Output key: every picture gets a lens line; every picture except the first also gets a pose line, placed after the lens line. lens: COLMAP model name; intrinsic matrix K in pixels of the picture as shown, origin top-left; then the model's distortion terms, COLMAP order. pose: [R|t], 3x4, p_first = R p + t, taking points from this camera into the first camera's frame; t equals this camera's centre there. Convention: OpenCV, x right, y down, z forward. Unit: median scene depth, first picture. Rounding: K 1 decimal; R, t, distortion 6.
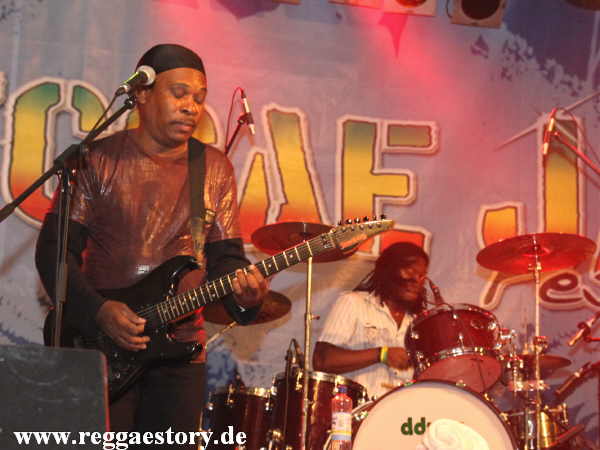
lens RADIAL K [[1955.1, 0, 300.0], [0, 1955.1, 225.0], [0, 0, 1]] dist [-0.101797, 1.172740]
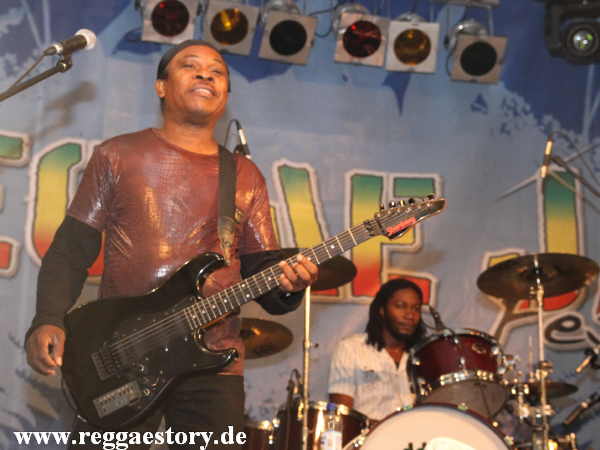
lens RADIAL K [[1444.5, 0, 295.7], [0, 1444.5, 244.9], [0, 0, 1]] dist [0.048615, 0.165866]
pose [[0.998536, -0.025126, -0.047903, 0.033075], [0.021485, 0.996946, -0.075078, 0.048956], [0.049643, 0.073939, 0.996026, 0.255839]]
